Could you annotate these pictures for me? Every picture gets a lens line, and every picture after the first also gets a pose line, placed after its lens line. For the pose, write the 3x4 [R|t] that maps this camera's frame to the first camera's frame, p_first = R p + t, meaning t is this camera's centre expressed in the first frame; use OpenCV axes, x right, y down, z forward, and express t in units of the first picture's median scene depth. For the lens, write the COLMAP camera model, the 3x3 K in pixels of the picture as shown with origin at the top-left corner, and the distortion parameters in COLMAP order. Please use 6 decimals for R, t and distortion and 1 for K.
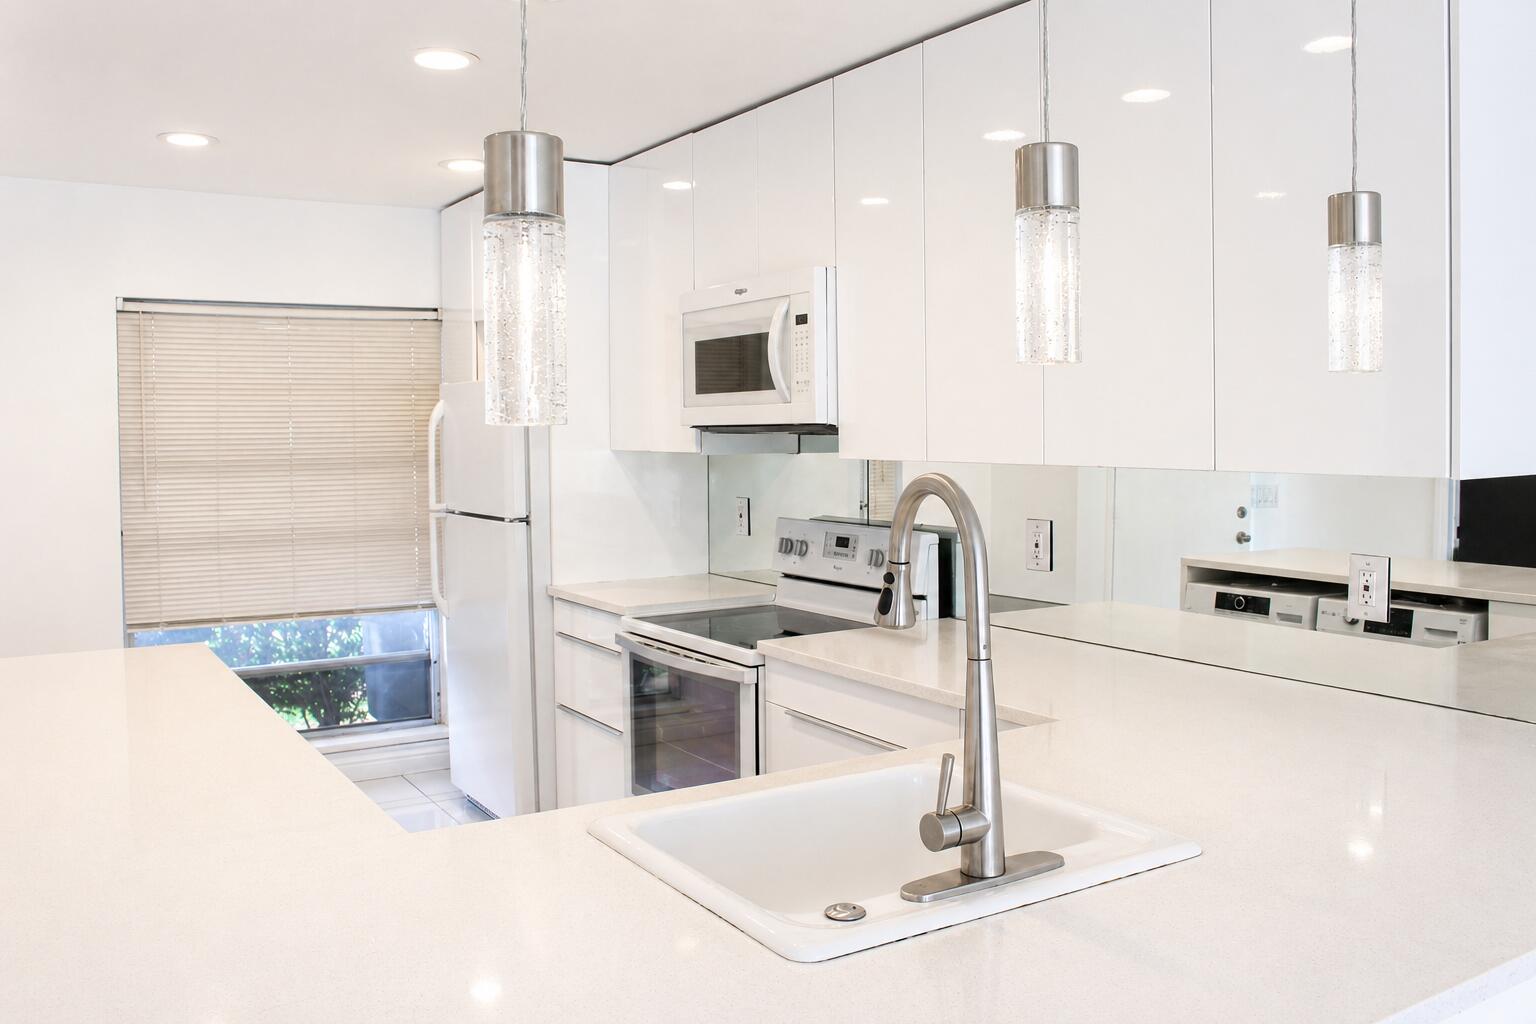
lens RADIAL K [[1318.1, 0, 767.5], [0, 1318.1, 511.5], [0, 0, 1]] dist [-0.094921, -0.000724]
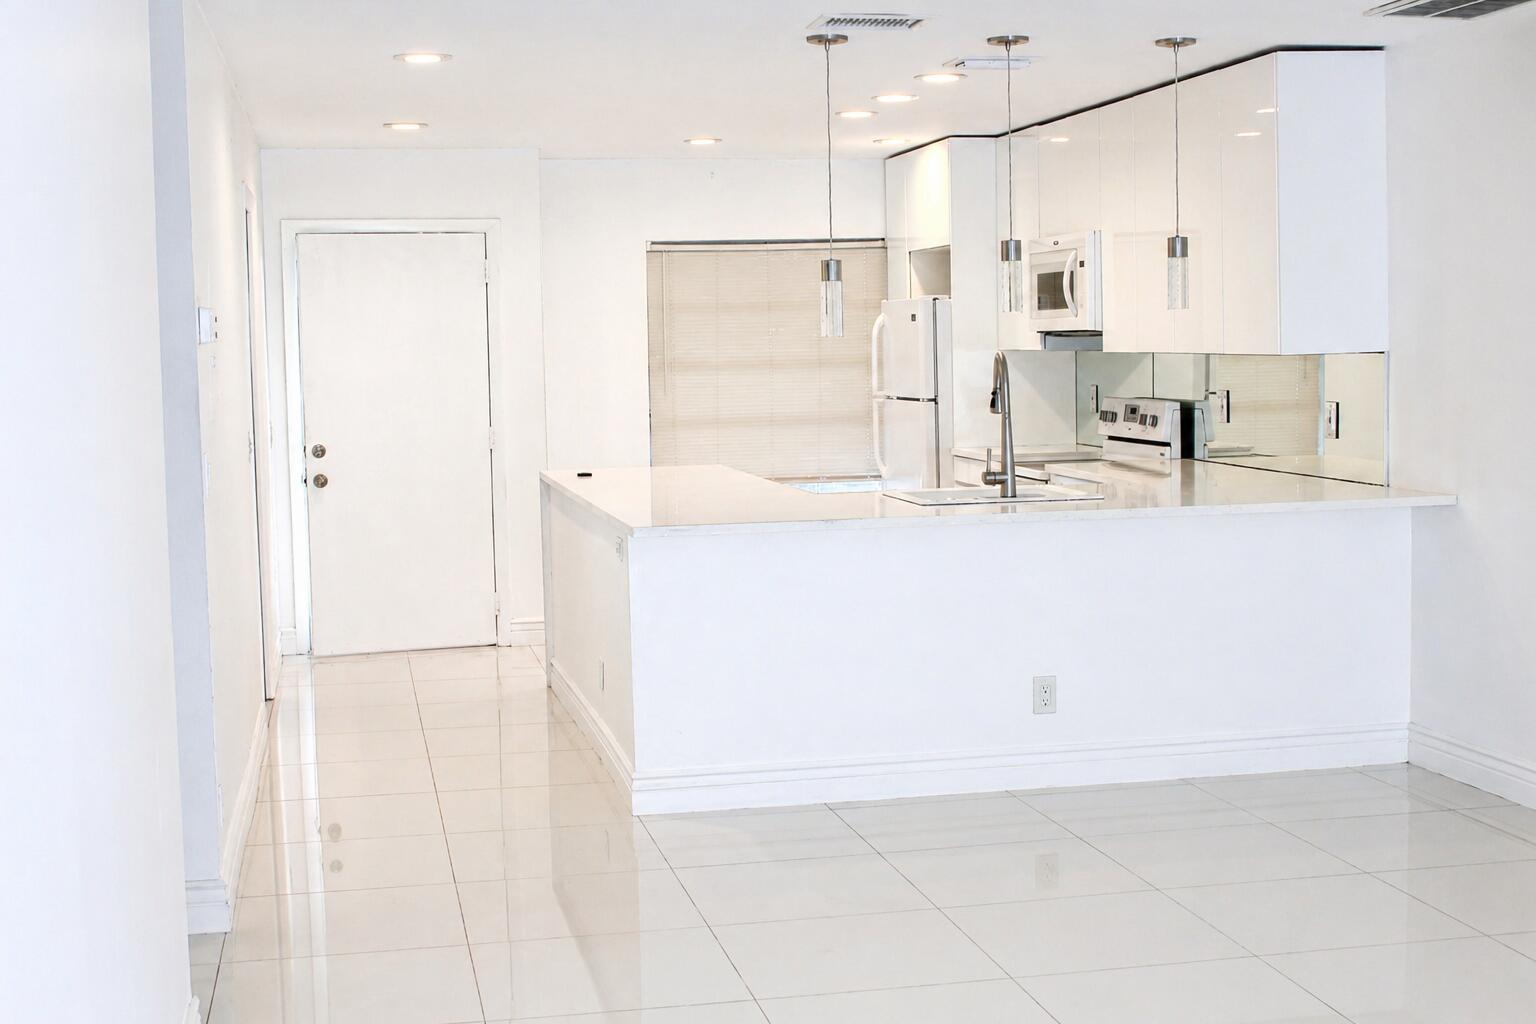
lens RADIAL K [[1870.0, 0, 768.4], [0, 1870.0, 503.8], [0, 0, 1]] dist [0.002147, 0.003438]
pose [[0.939053, 0.018943, -0.343250, 0.368845], [-0.008375, 0.999445, 0.032244, 0.059285], [0.343671, -0.027404, 0.938690, -1.019126]]
